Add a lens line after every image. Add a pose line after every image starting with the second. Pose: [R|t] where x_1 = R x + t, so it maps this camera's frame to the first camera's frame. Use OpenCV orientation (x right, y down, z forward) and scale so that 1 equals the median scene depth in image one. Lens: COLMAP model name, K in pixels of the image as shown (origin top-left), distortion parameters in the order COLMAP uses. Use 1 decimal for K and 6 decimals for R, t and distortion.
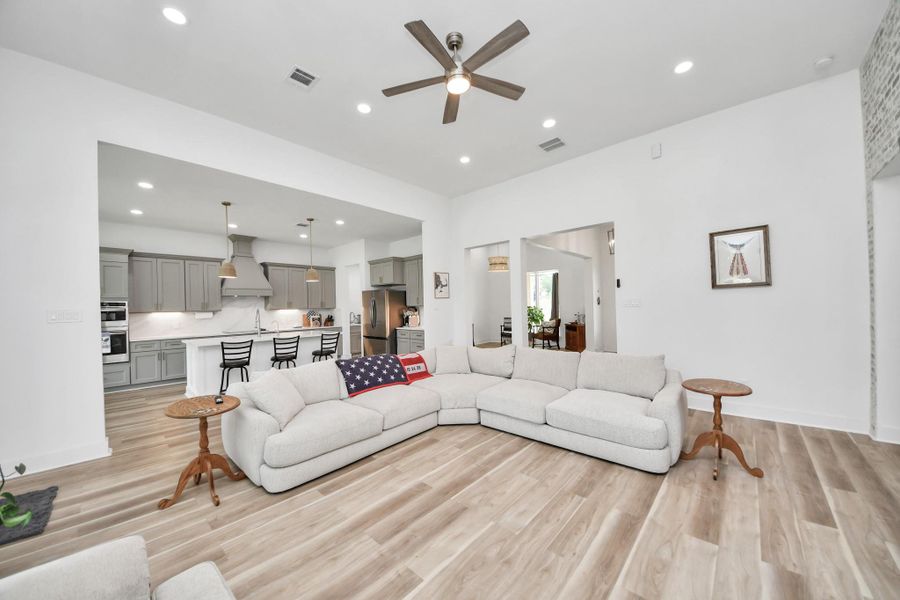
lens RADIAL K [[329.2, 0, 446.7], [0, 329.2, 303.0], [0, 0, 1]] dist [-0.001186, -0.000128]
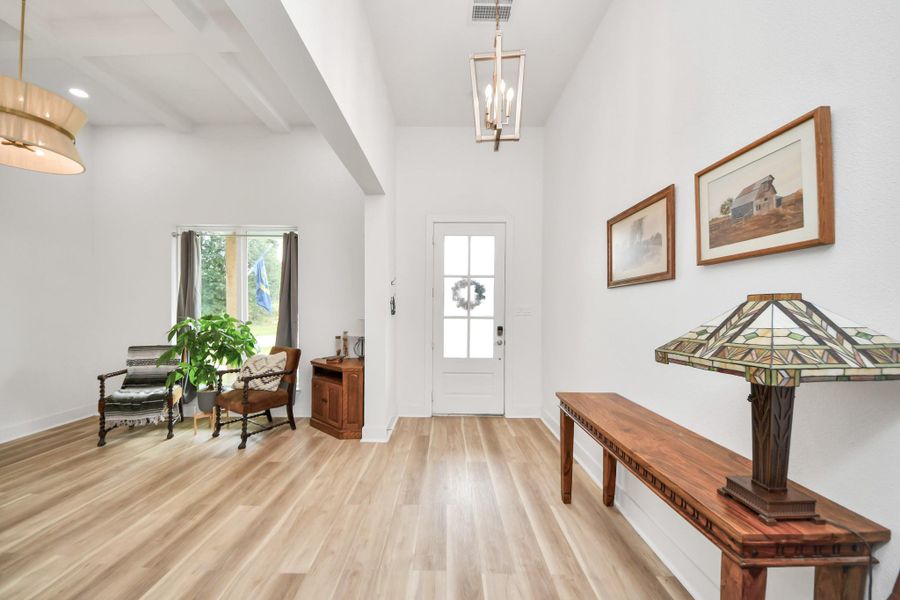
lens RADIAL K [[329.2, 0, 449.6], [0, 329.2, 303.3], [0, 0, 1]] dist [-0.001186, -0.000128]
pose [[0.729259, 0.036088, 0.683286, 0.195271], [-0.022359, 0.999332, -0.028917, 0.001466], [-0.683873, 0.005810, 0.729578, 0.561790]]
